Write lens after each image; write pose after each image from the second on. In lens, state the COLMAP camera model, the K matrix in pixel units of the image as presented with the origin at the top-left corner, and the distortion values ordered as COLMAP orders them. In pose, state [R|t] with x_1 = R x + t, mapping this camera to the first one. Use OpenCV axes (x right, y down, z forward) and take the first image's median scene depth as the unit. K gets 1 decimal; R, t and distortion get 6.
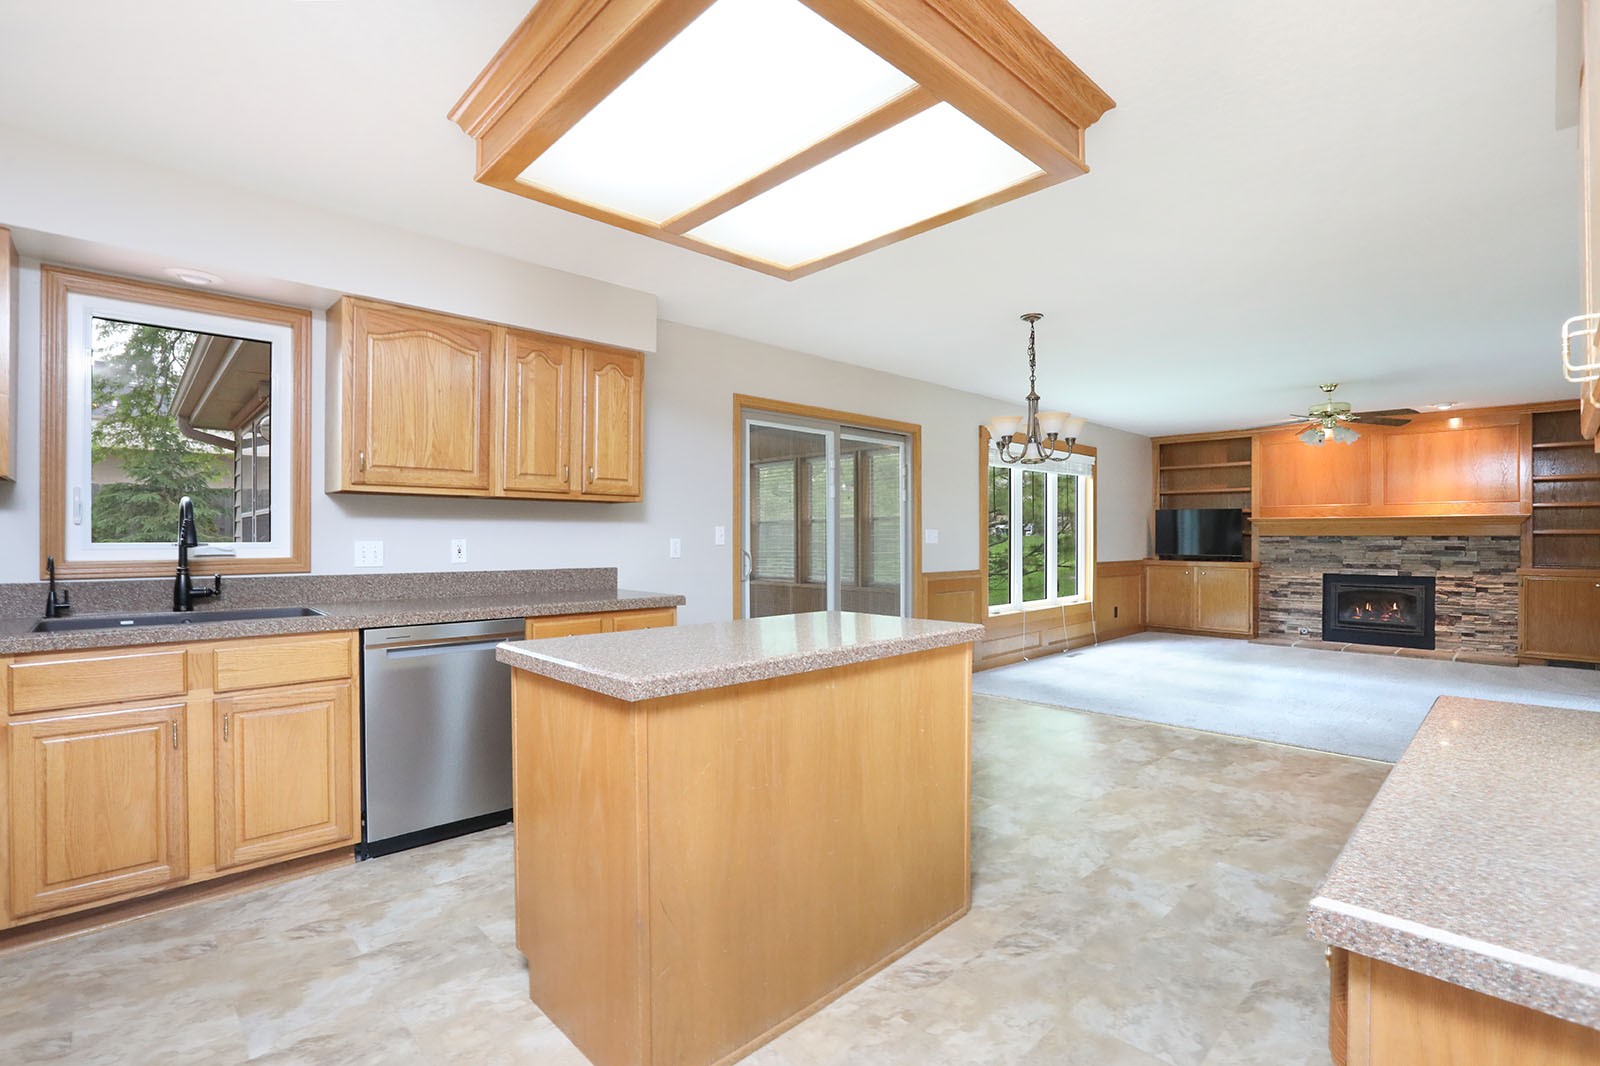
lens RADIAL K [[735.5, 0, 800.0], [0, 735.5, 533.0], [0, 0, 1]] dist [-0.048958, 0.015214]
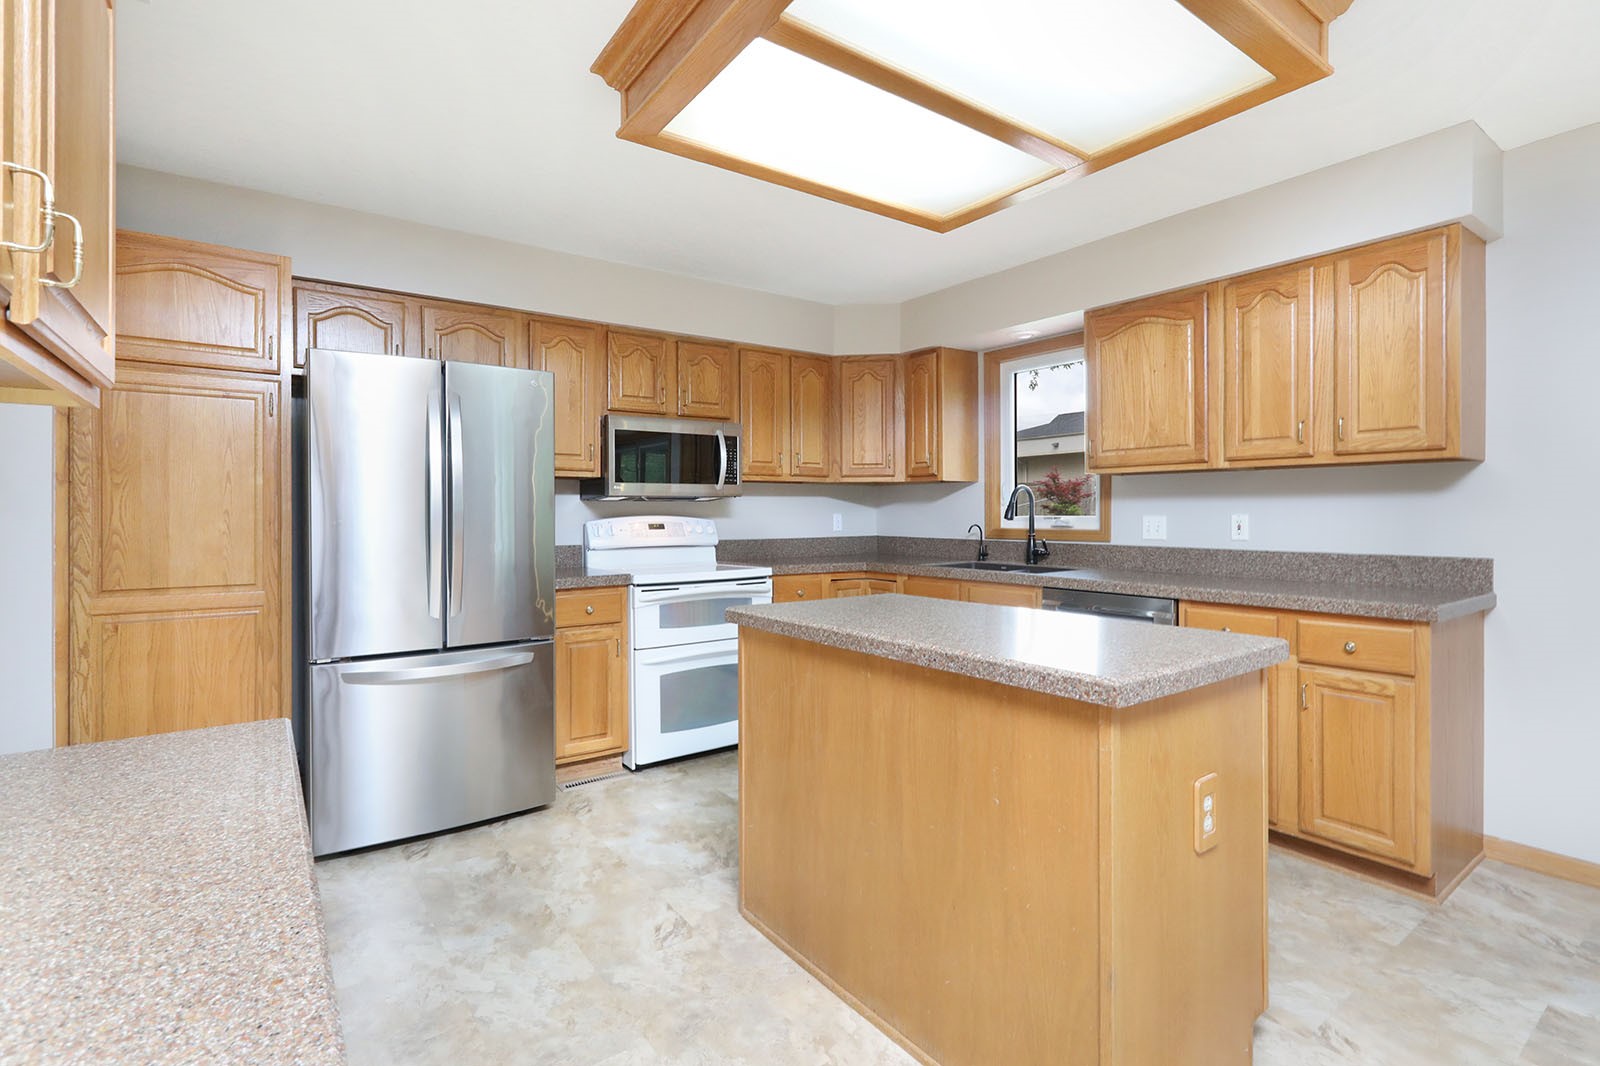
lens RADIAL K [[754.5, 0, 814.5], [0, 754.5, 512.3], [0, 0, 1]] dist [-0.000396, 0.000609]
pose [[-0.130205, -0.000673, -0.991487, 0.715077], [0.008768, 0.999960, -0.001830, 0.003082], [0.991448, -0.008931, -0.130194, 0.755417]]
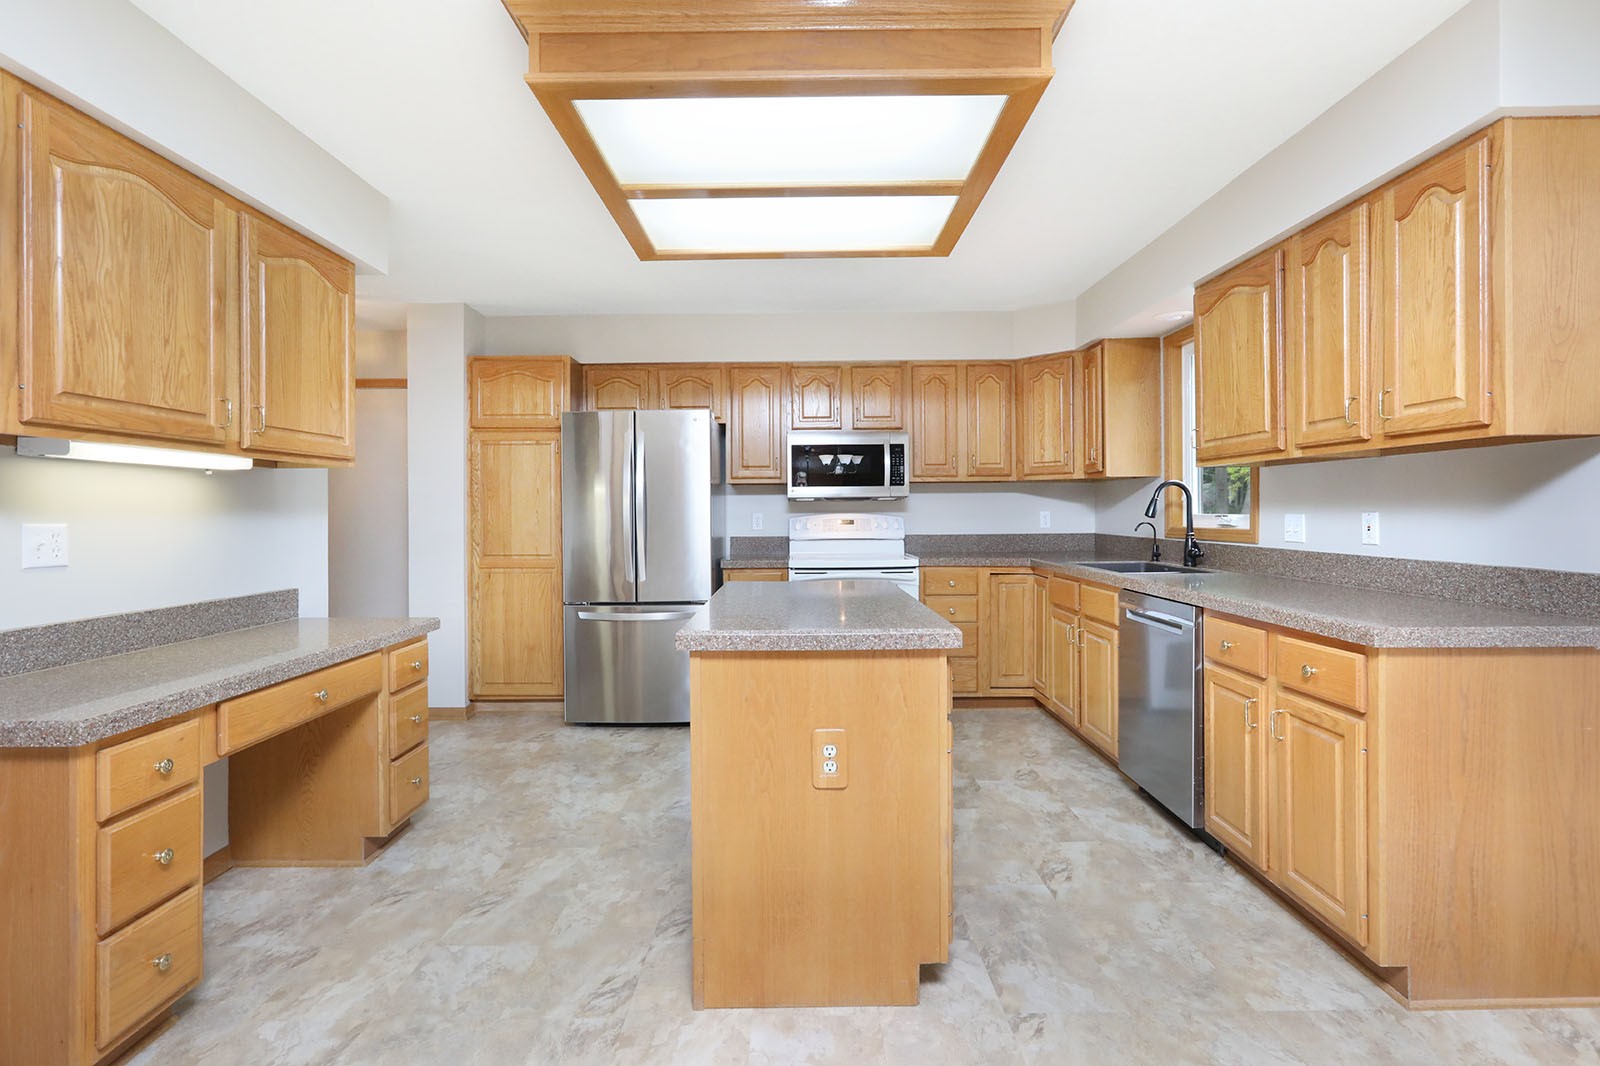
lens RADIAL K [[742.5, 0, 798.0], [0, 742.5, 511.5], [0, 0, 1]] dist [-0.000295, 0.000127]
pose [[-0.693883, 0.004595, -0.720073, 0.625733], [0.010441, 0.999939, -0.003680, 0.005530], [0.720012, -0.010072, -0.693889, 1.421072]]
